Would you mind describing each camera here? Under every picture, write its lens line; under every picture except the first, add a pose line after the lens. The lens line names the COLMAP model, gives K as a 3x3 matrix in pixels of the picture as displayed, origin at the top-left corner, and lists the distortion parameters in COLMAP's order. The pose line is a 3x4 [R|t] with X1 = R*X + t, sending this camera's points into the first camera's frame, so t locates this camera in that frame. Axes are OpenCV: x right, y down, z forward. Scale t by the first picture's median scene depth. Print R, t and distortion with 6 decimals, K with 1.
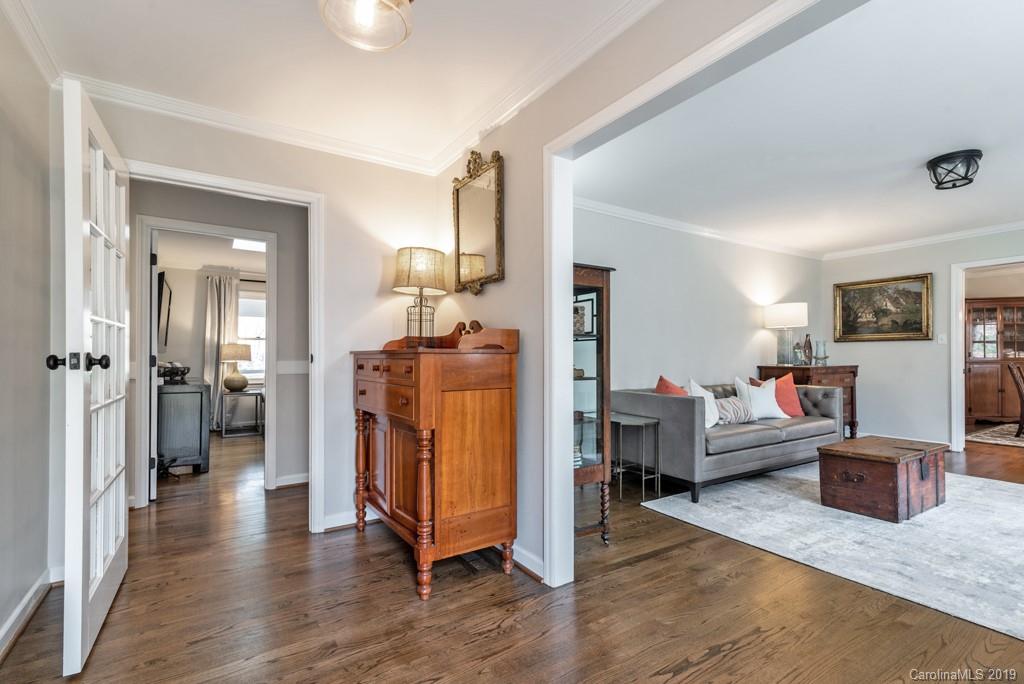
lens RADIAL K [[465.0, 0, 513.9], [0, 465.0, 338.7], [0, 0, 1]] dist [0.019999, -0.002218]
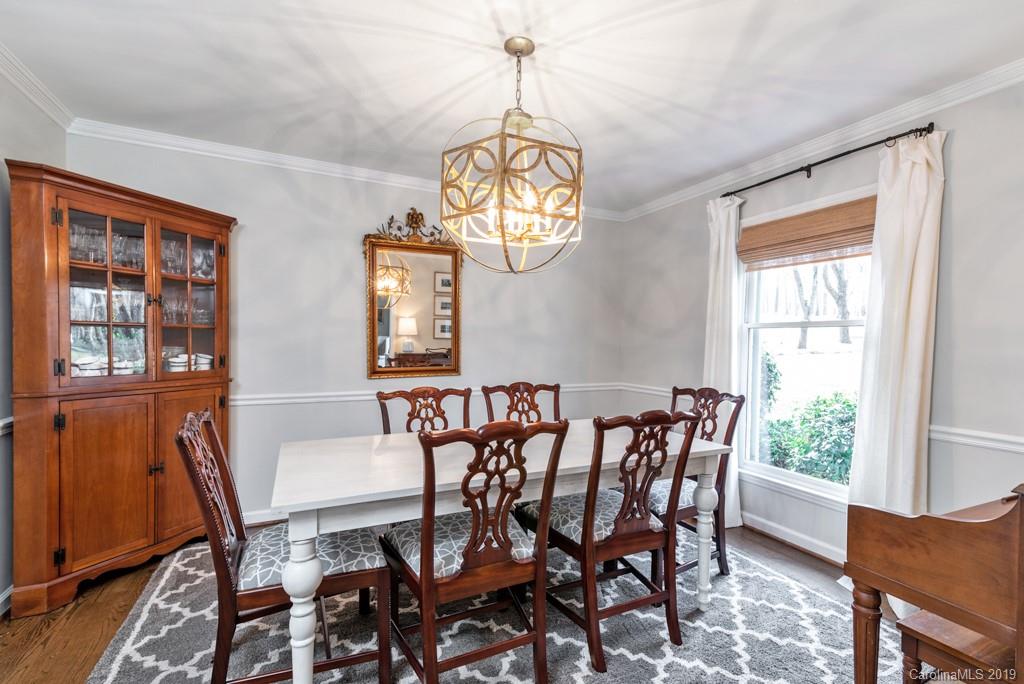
lens RADIAL K [[465.0, 0, 513.5], [0, 465.0, 343.1], [0, 0, 1]] dist [0.019999, -0.002218]
pose [[0.143308, -0.022009, 0.989433, 0.718957], [-0.016298, 0.999565, 0.024595, 0.006991], [-0.989544, -0.019650, 0.142887, 0.684583]]
